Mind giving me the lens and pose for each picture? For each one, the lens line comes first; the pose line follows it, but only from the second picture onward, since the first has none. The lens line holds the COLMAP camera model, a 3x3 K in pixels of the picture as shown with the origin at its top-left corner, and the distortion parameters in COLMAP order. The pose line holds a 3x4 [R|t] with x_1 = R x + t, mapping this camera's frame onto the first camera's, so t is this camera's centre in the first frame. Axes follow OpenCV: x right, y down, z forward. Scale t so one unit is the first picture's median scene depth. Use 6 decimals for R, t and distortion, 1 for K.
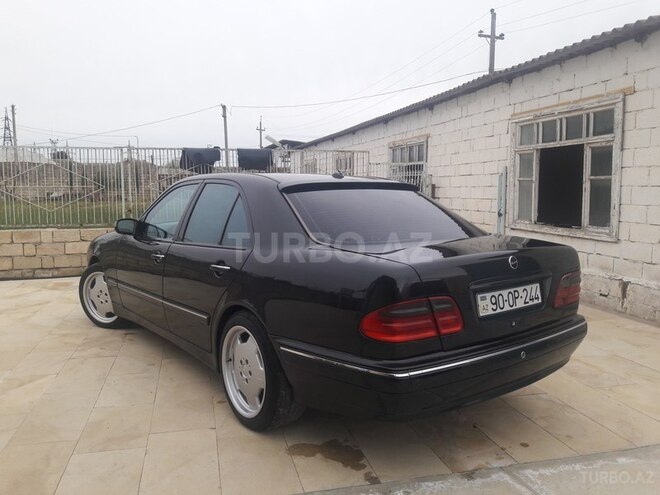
lens RADIAL K [[542.6, 0, 338.1], [0, 542.6, 246.9], [0, 0, 1]] dist [0.014050, -0.054813]
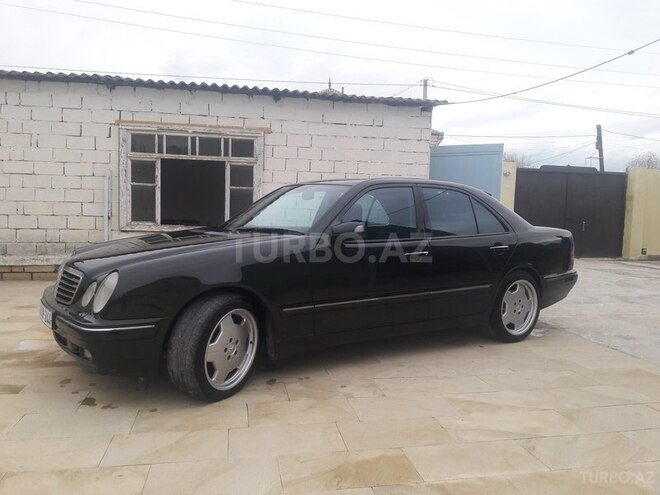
lens RADIAL K [[537.5, 0, 330.0], [0, 537.5, 247.5], [0, 0, 1]] dist [0.104683, -0.232909]
pose [[0.076644, -0.072580, 0.994413, -0.885360], [0.082081, 0.994421, 0.066254, -0.050451], [-0.993674, 0.076544, 0.082174, 0.687070]]
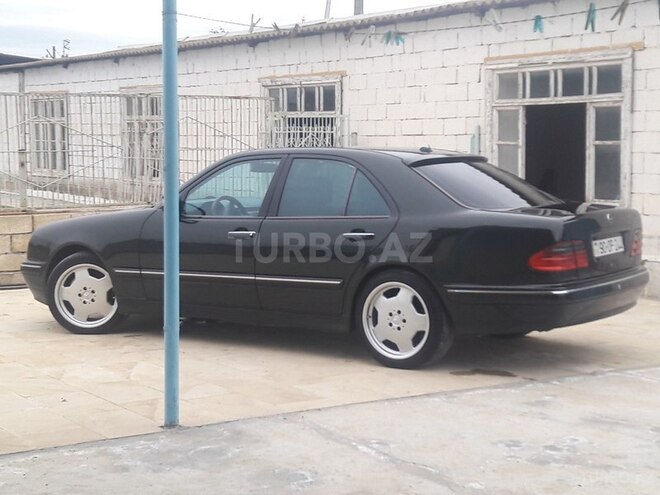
lens RADIAL K [[1191.2, 0, 330.0], [0, 1191.2, 247.5], [0, 0, 1]] dist [0.076246, 0.113327]
pose [[0.951990, -0.029870, 0.304669, -0.526582], [0.035873, 0.999257, -0.014122, 0.049803], [-0.304020, 0.024374, 0.952354, -0.680952]]
